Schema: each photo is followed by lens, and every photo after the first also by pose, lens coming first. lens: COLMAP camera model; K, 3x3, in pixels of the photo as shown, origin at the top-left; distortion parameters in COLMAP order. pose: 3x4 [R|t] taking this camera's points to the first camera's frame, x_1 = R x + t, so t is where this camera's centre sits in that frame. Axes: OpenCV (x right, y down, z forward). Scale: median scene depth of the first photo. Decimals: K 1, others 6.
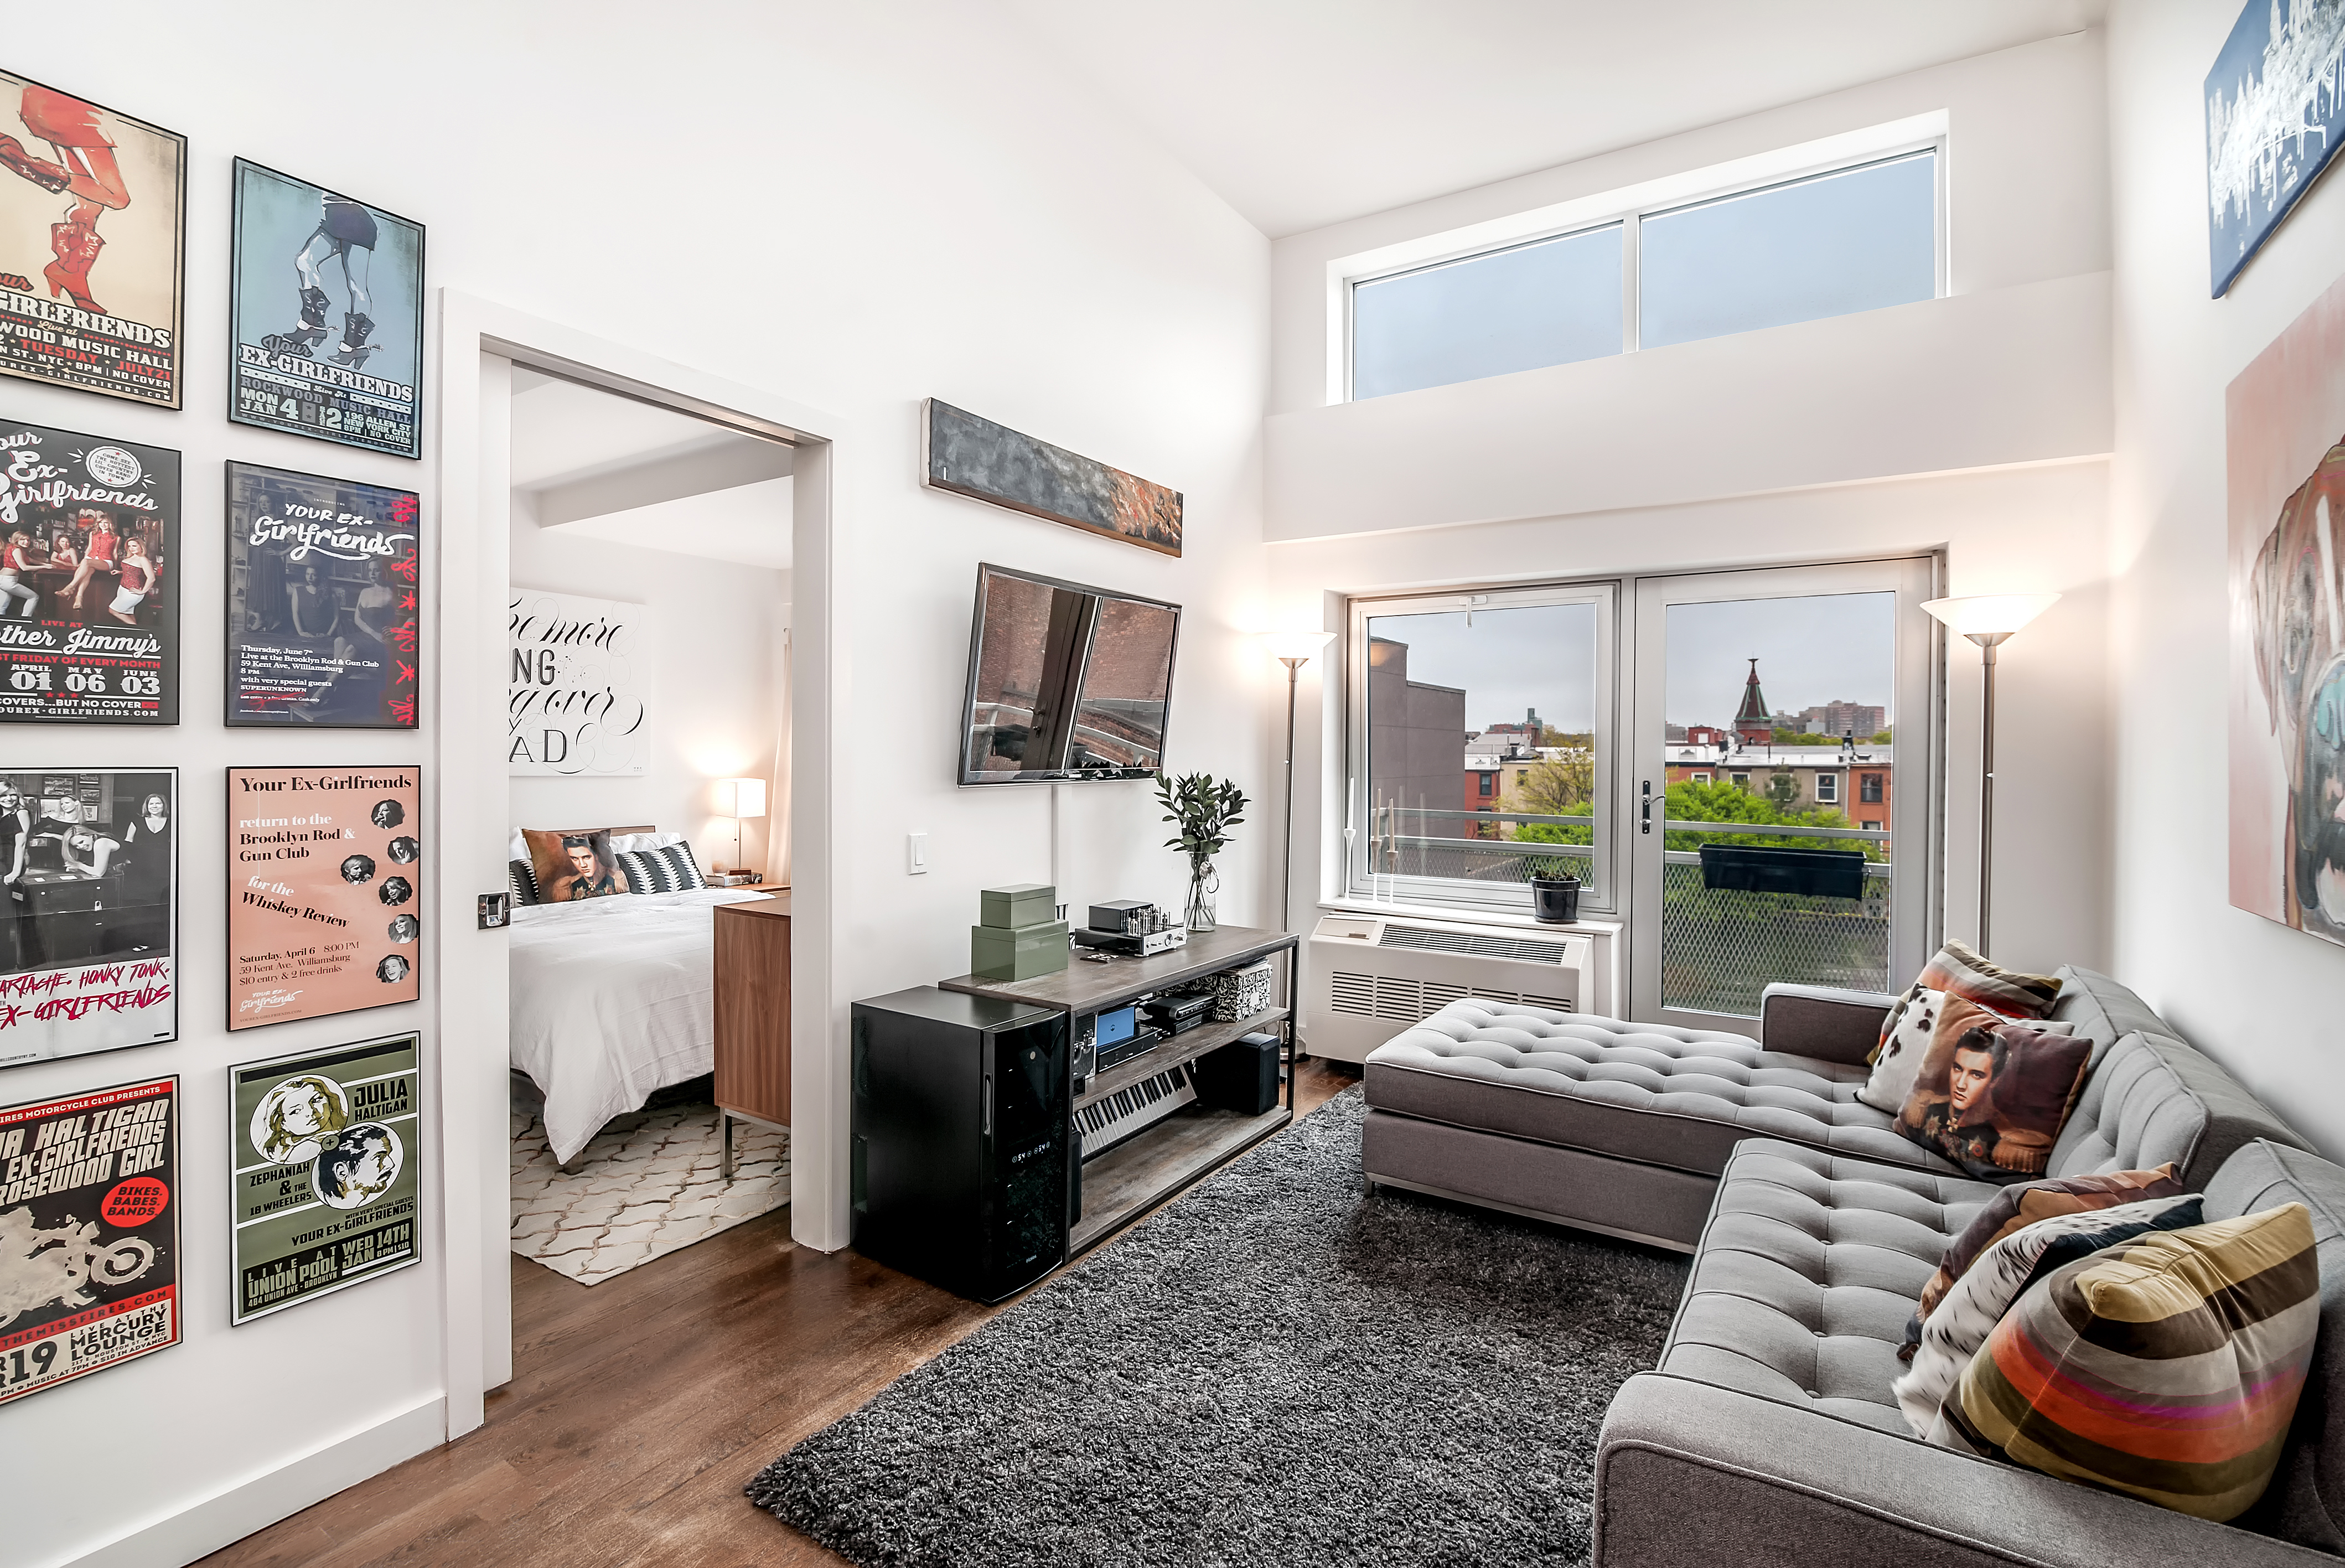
lens RADIAL K [[1089.9, 0, 1162.6], [0, 1089.9, 761.5], [0, 0, 1]] dist [-0.000216, -0.000854]
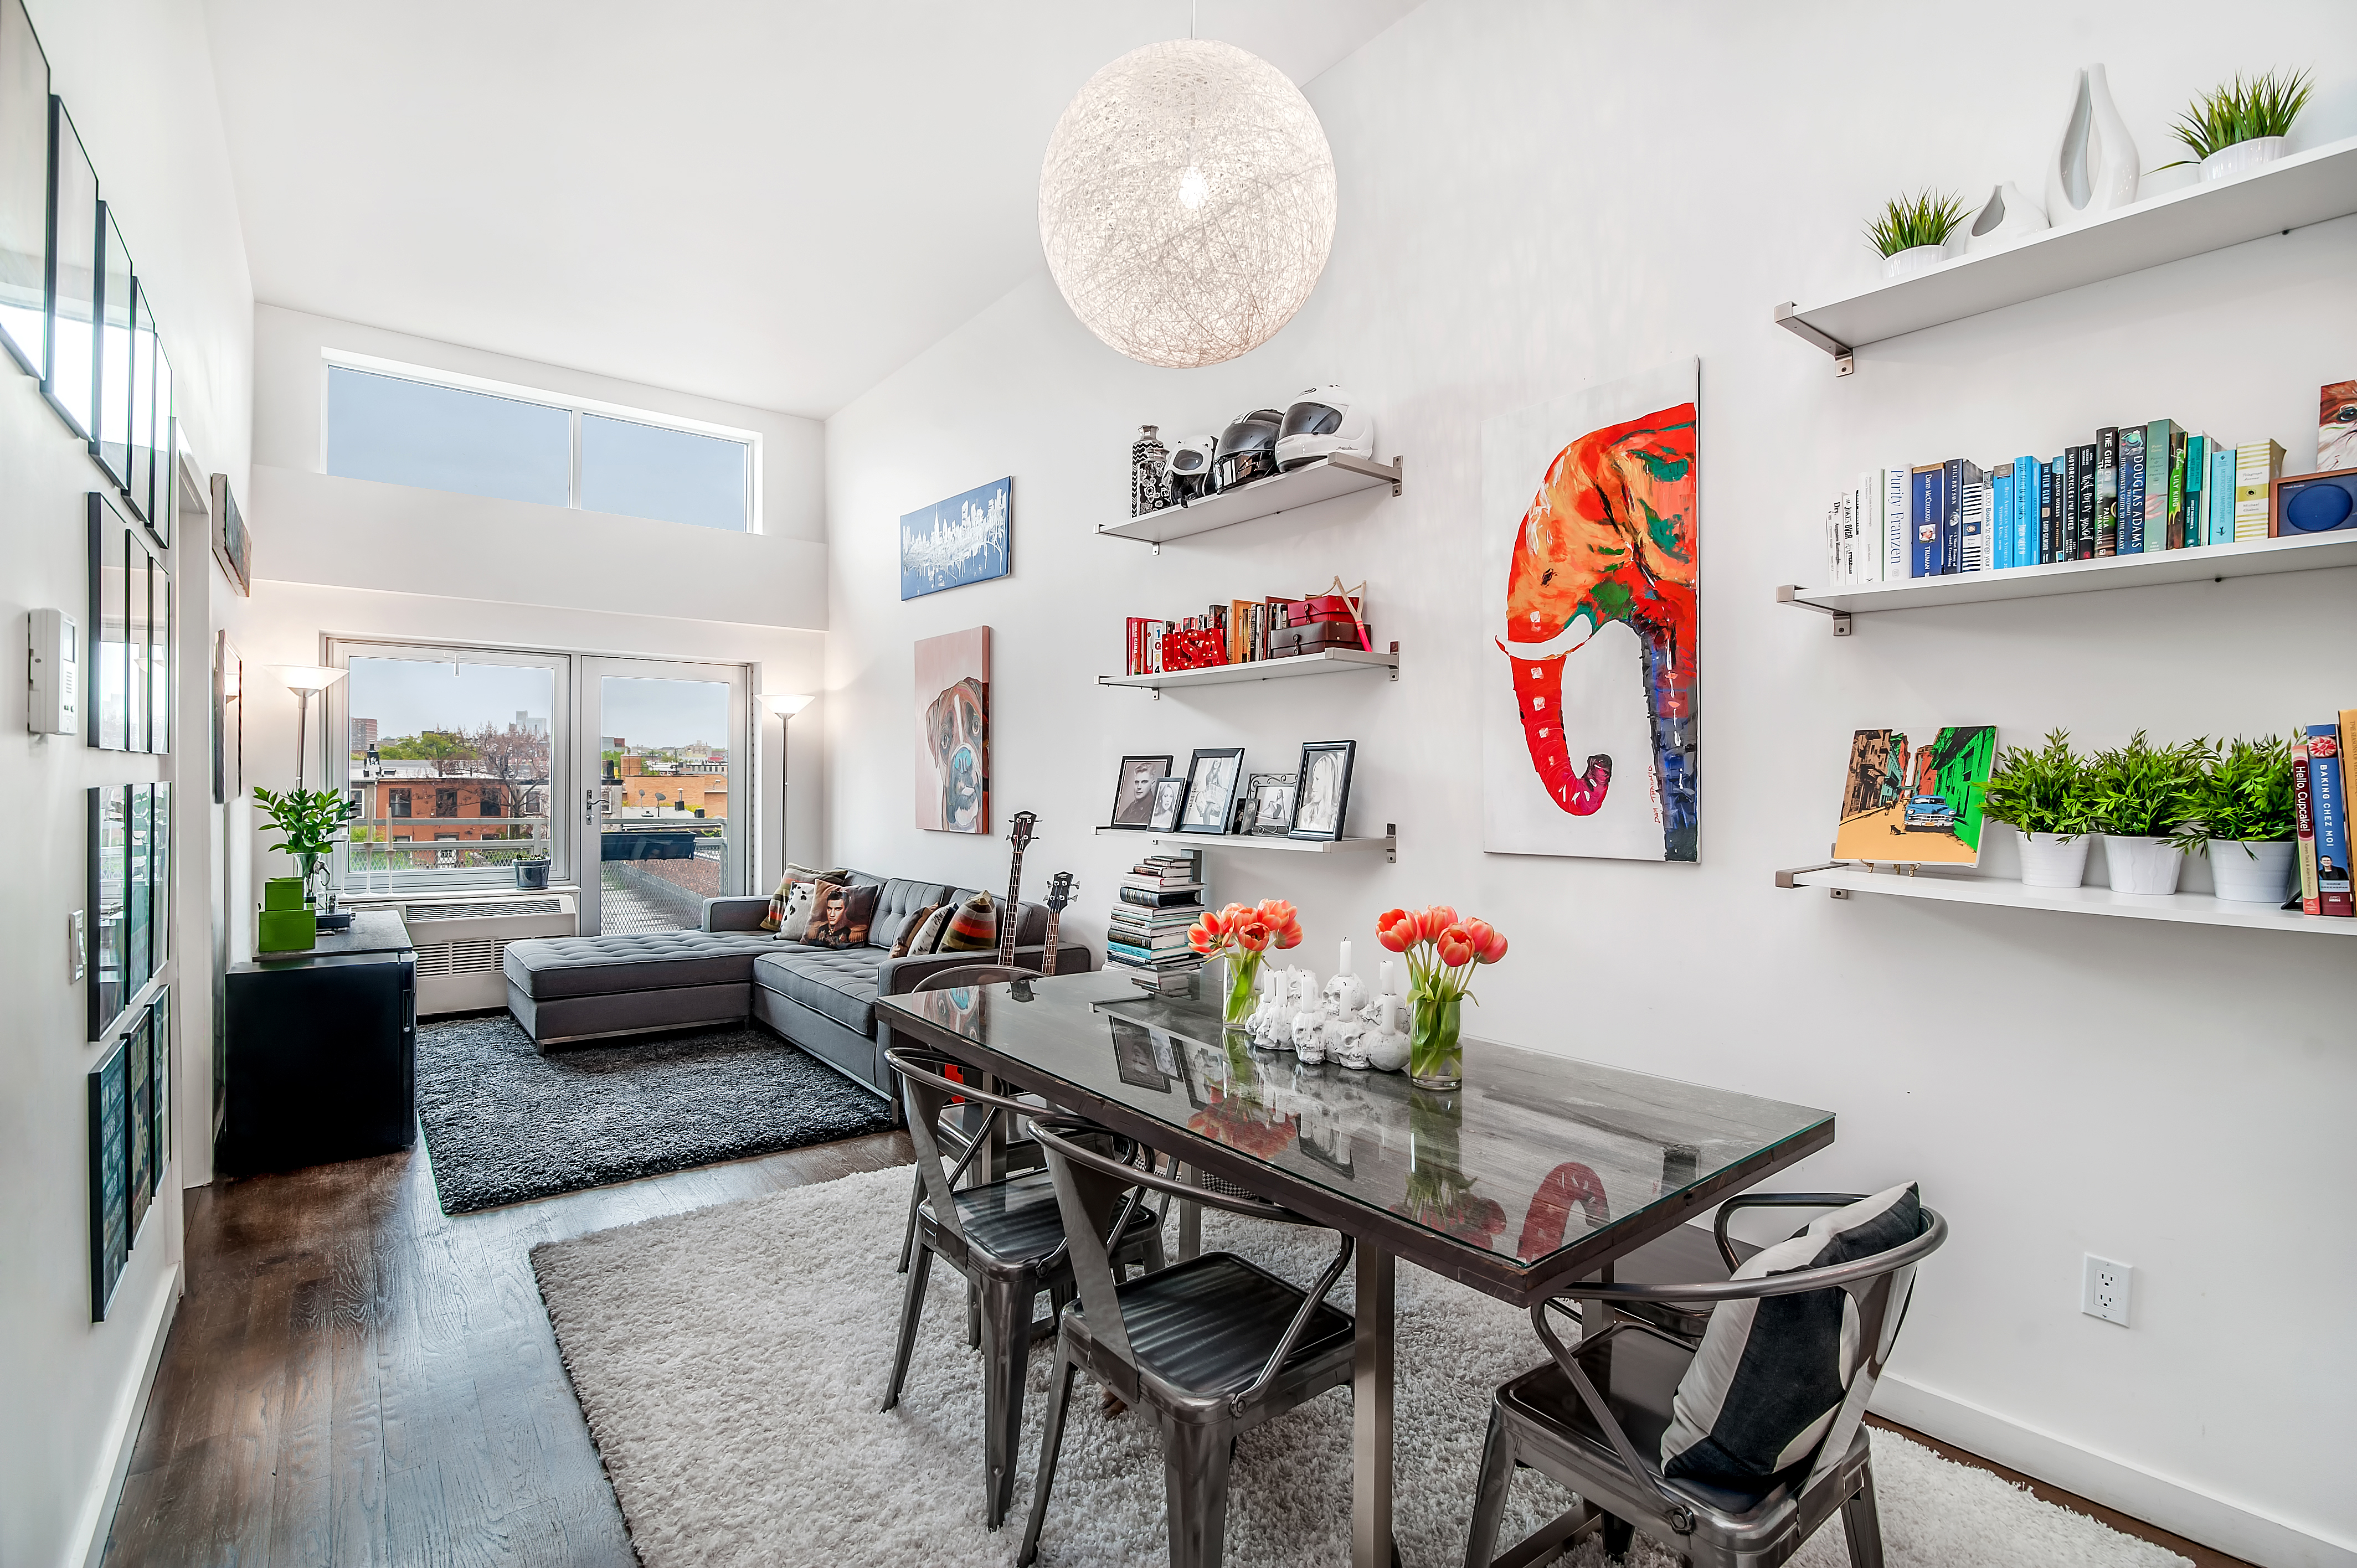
lens RADIAL K [[1095.3, 0, 1177.4], [0, 1095.3, 783.5], [0, 0, 1]] dist [-0.000216, -0.000854]
pose [[0.324353, -0.004707, 0.945925, -0.390824], [-0.000792, 0.999986, 0.005248, -0.000010], [-0.945936, -0.002451, 0.324344, -0.146206]]
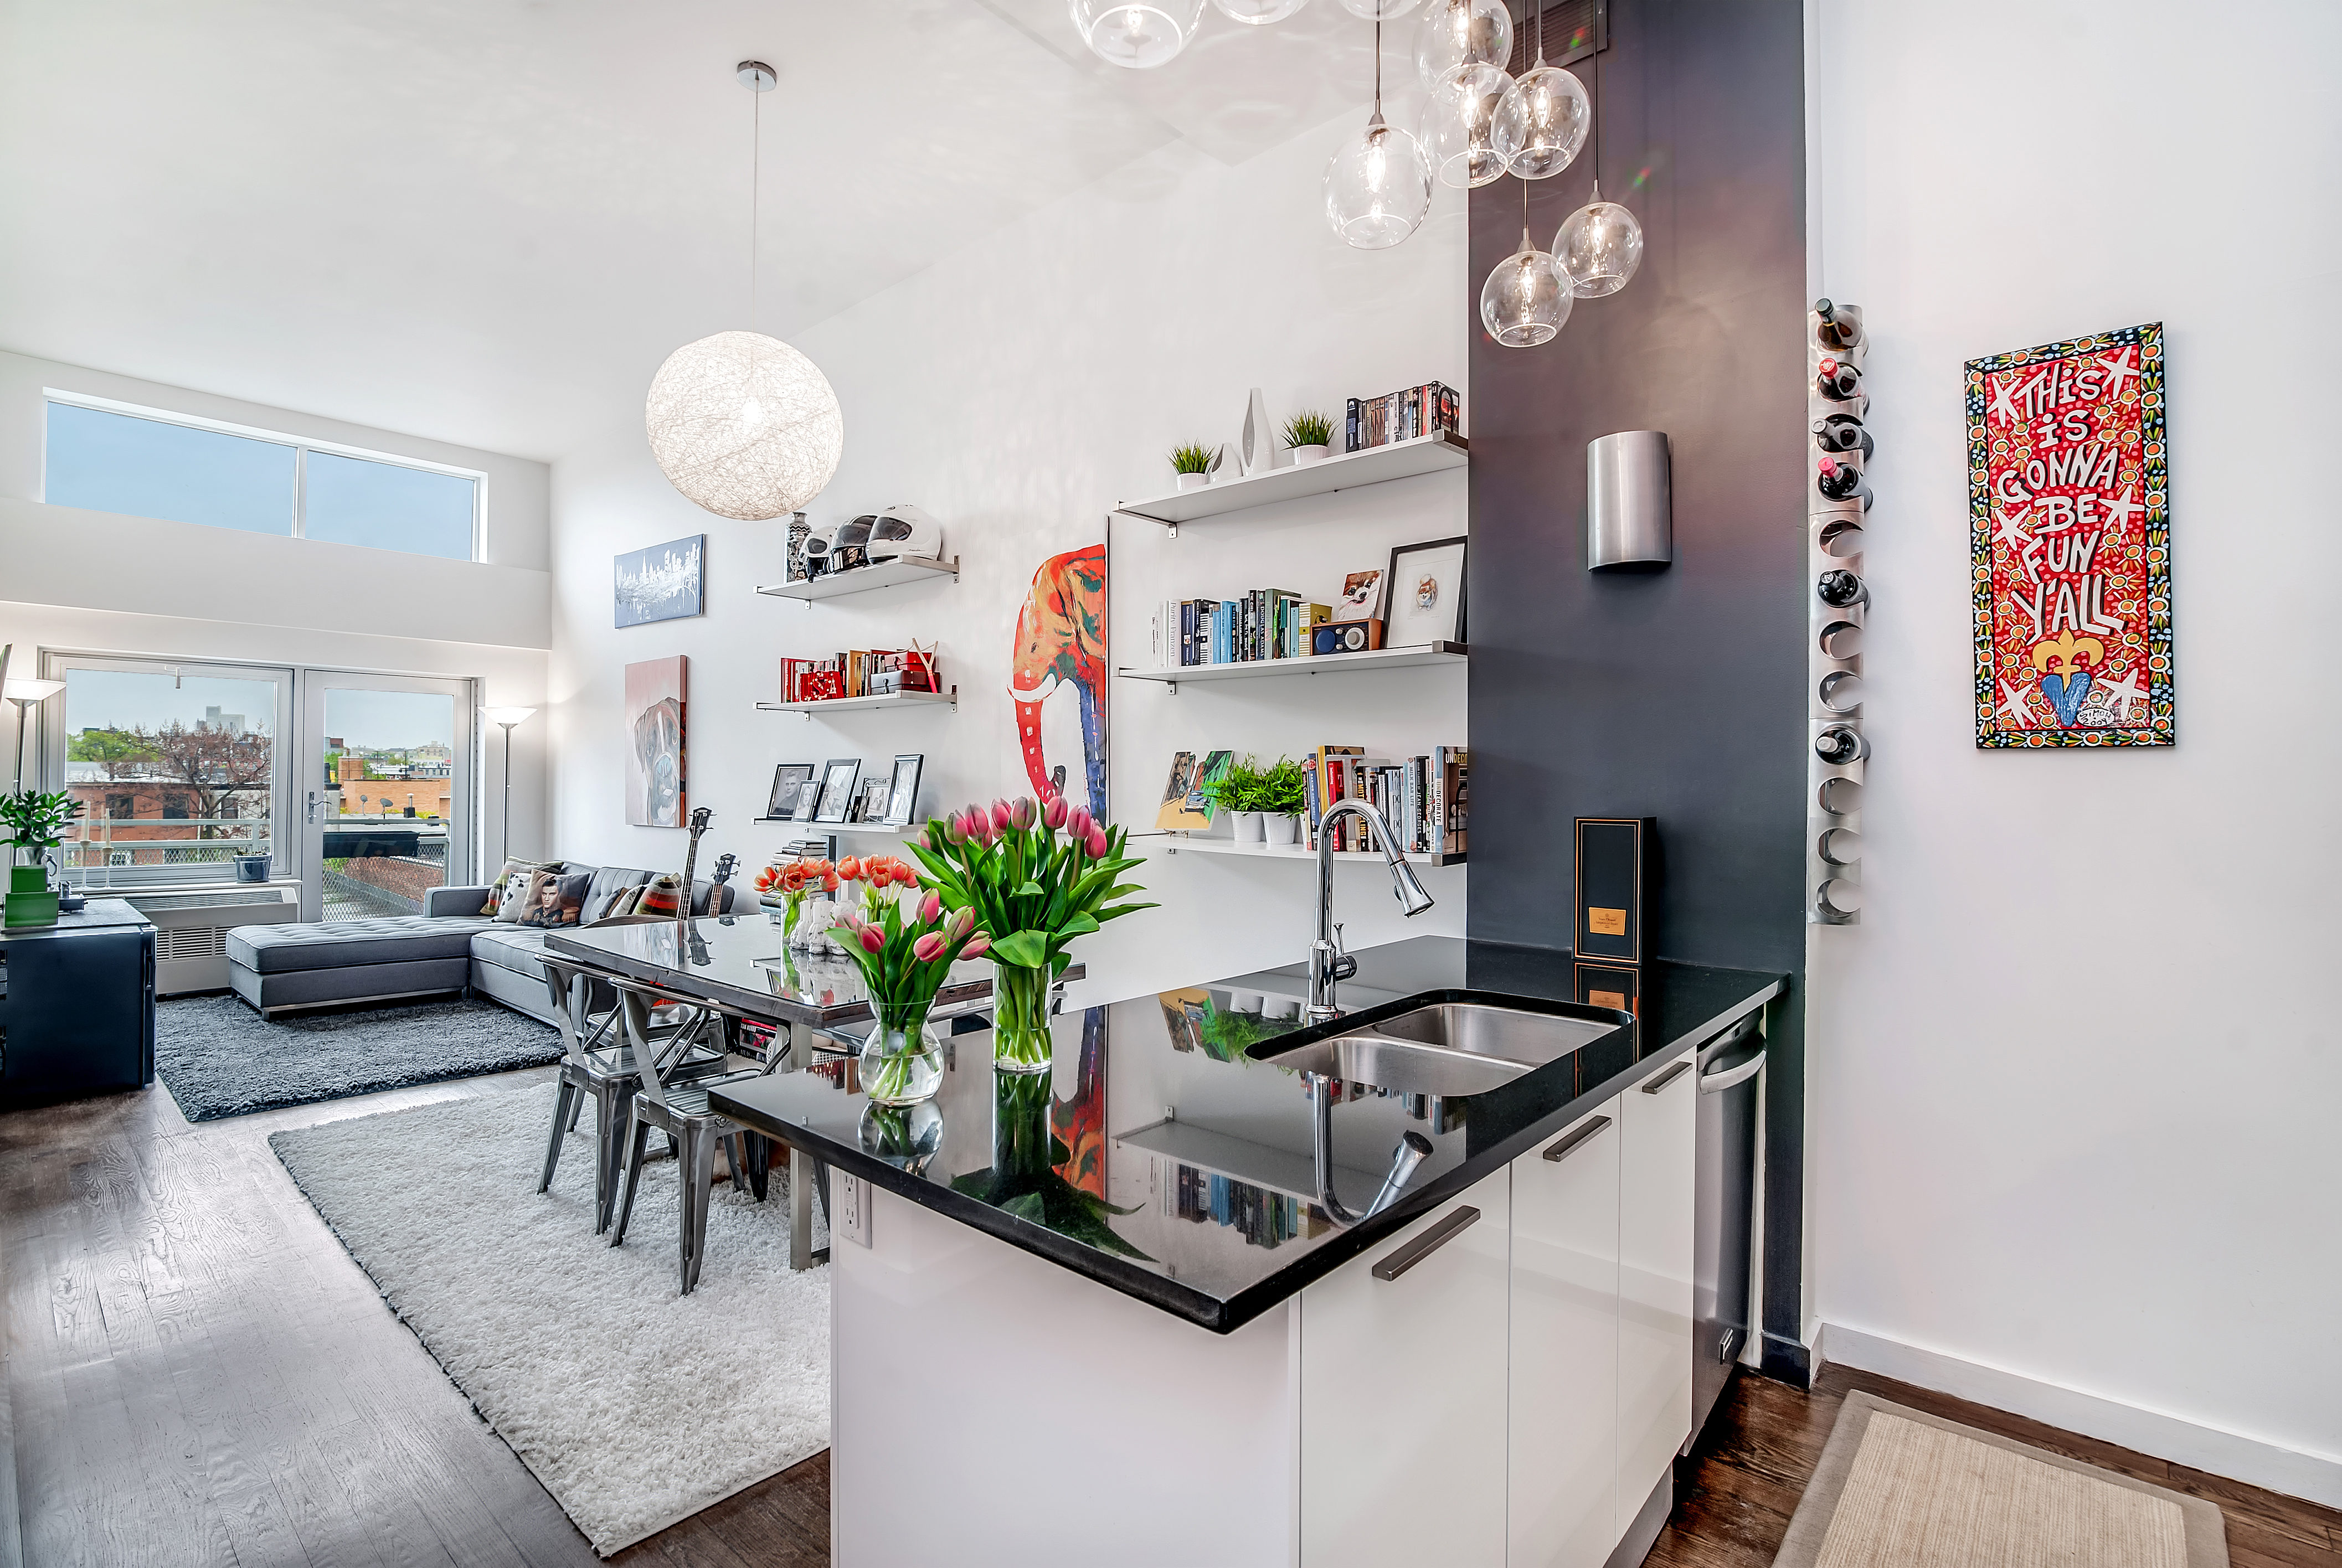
lens RADIAL K [[1088.4, 0, 1163.4], [0, 1088.4, 775.3], [0, 0, 1]] dist [-0.000216, -0.000854]
pose [[0.150983, 0.006816, 0.988513, -0.535484], [-0.001292, 0.999977, -0.006698, 0.000779], [-0.988535, -0.000266, 0.150989, -0.290207]]
